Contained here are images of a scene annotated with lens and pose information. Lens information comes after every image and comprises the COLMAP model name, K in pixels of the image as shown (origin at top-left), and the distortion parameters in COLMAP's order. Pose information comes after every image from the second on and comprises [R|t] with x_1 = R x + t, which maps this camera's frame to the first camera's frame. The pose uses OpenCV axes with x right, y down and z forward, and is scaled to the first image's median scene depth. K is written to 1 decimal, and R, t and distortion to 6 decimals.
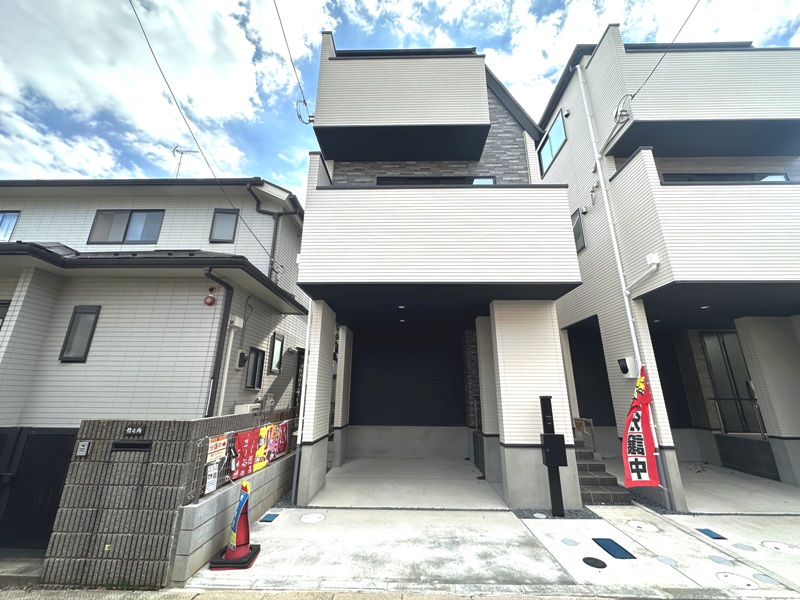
lens RADIAL K [[319.7, 0, 399.7], [0, 319.7, 297.6], [0, 0, 1]] dist [-0.003022, 0.000723]
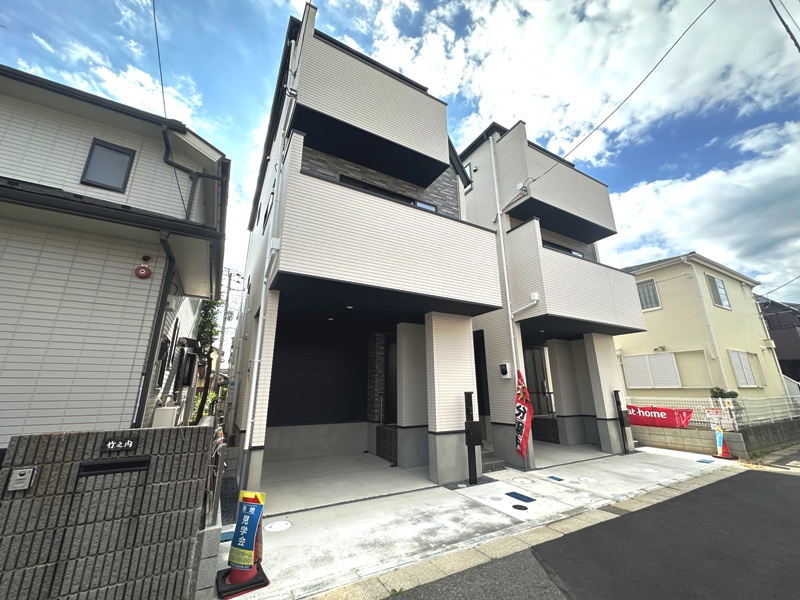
lens RADIAL K [[319.7, 0, 399.4], [0, 319.7, 298.1], [0, 0, 1]] dist [-0.003022, 0.000723]
pose [[0.861738, 0.130531, 0.490275, -0.462551], [-0.132772, 0.990681, -0.030390, 0.013116], [-0.489673, -0.038907, 0.871038, 0.039577]]
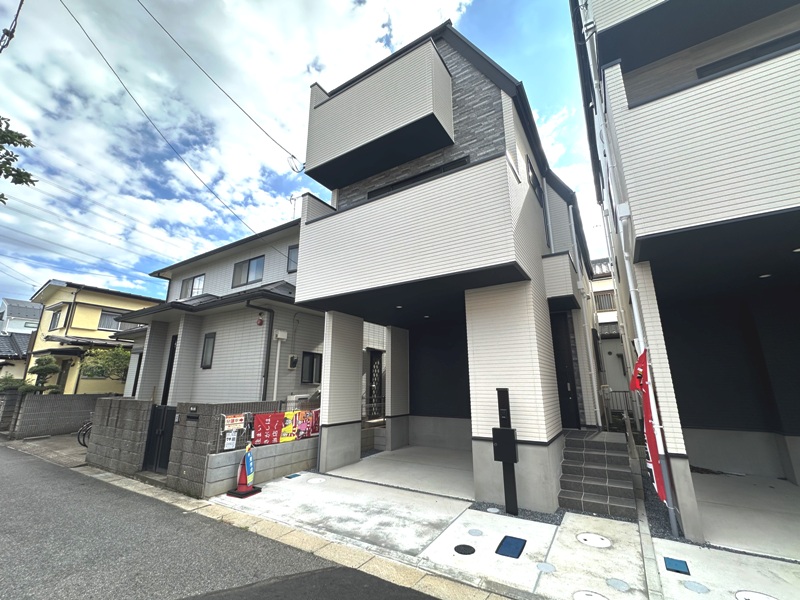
lens RADIAL K [[339.5, 0, 398.8], [0, 339.5, 299.7], [0, 0, 1]] dist [-0.004287, 0.001349]
pose [[0.855899, -0.133768, -0.499543, 0.737266], [0.152417, 0.988310, -0.003503, 0.011223], [0.494171, -0.073141, 0.866282, 0.013668]]
